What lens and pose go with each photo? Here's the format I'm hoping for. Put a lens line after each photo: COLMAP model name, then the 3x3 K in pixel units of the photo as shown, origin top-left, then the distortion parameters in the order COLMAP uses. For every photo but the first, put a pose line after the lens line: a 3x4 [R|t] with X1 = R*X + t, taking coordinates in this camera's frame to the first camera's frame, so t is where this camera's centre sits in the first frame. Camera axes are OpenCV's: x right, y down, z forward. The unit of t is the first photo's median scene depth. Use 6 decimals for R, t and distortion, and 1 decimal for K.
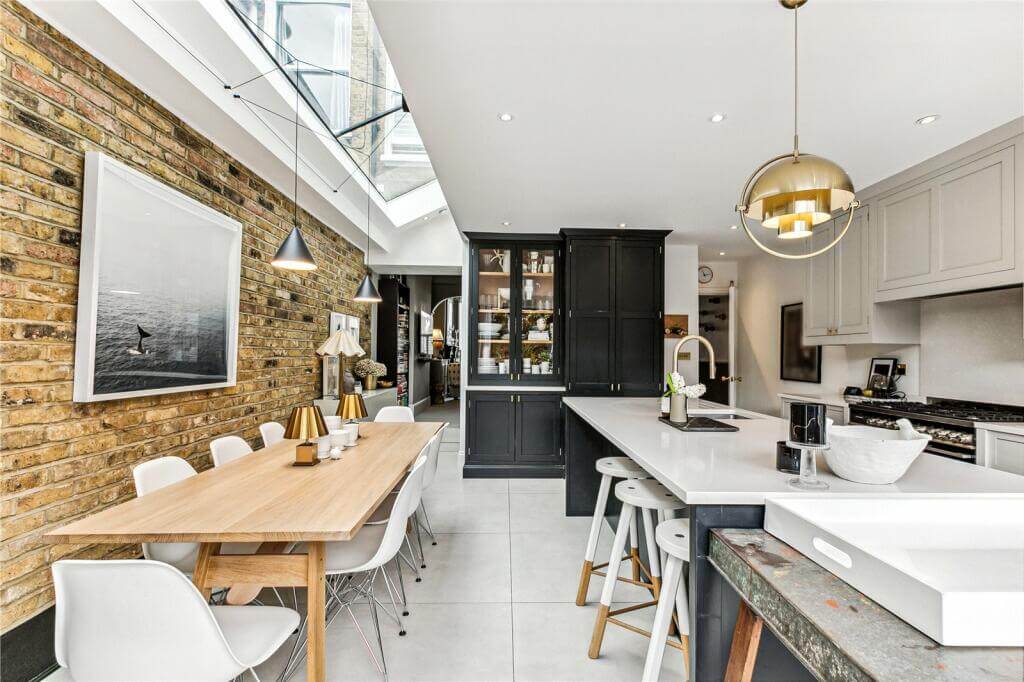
lens RADIAL K [[463.7, 0, 518.3], [0, 463.7, 346.2], [0, 0, 1]] dist [0.001691, -0.000558]
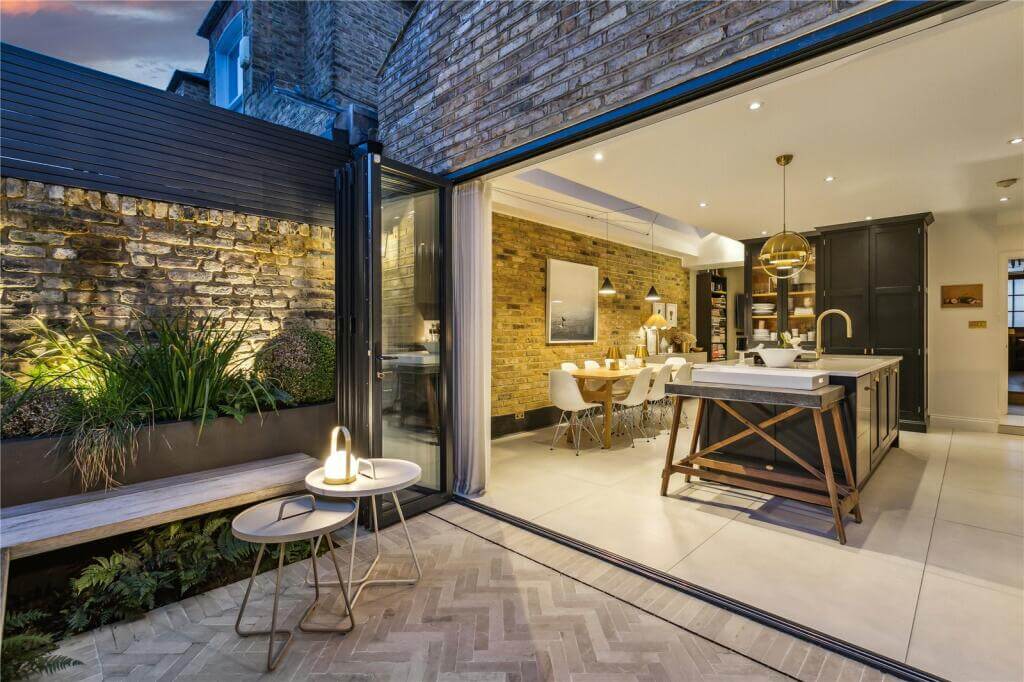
lens RADIAL K [[463.7, 0, 514.1], [0, 463.7, 337.2], [0, 0, 1]] dist [0.001691, -0.000558]
pose [[0.702142, -0.002826, -0.712031, 0.888691], [0.021247, 0.999630, 0.016985, 0.023465], [0.711720, -0.027054, 0.701942, -1.073505]]
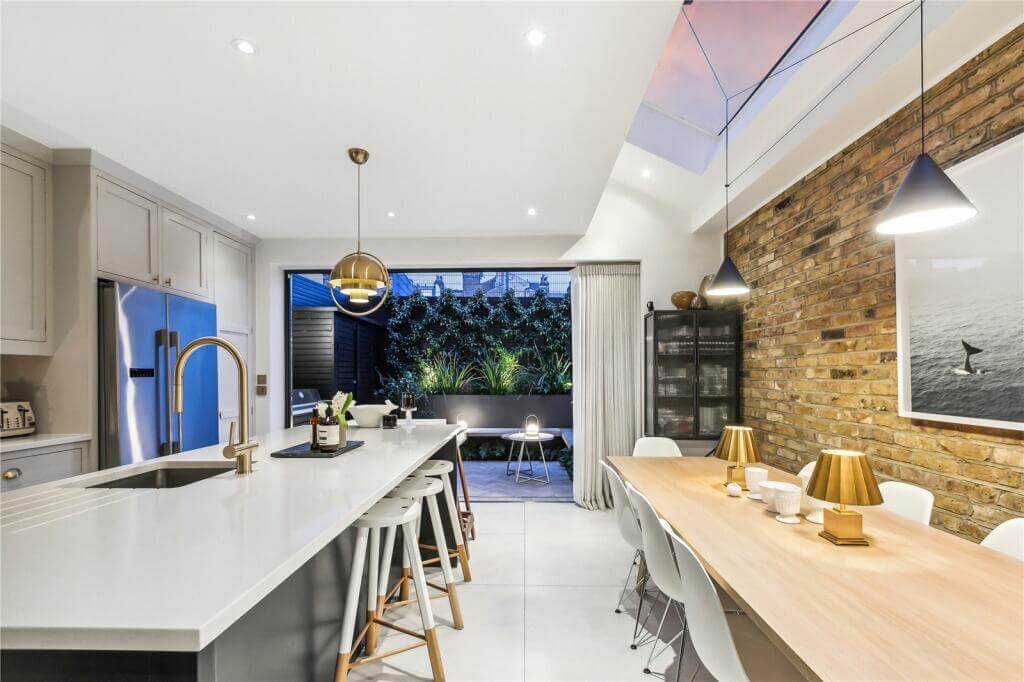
lens RADIAL K [[473.0, 0, 514.5], [0, 473.0, 373.7], [0, 0, 1]] dist [-0.004853, 0.000888]
pose [[-0.999072, -0.002827, 0.042974, -0.027807], [-0.003592, 0.999836, -0.017737, 0.033677], [-0.042917, -0.017874, -0.998919, 1.852909]]
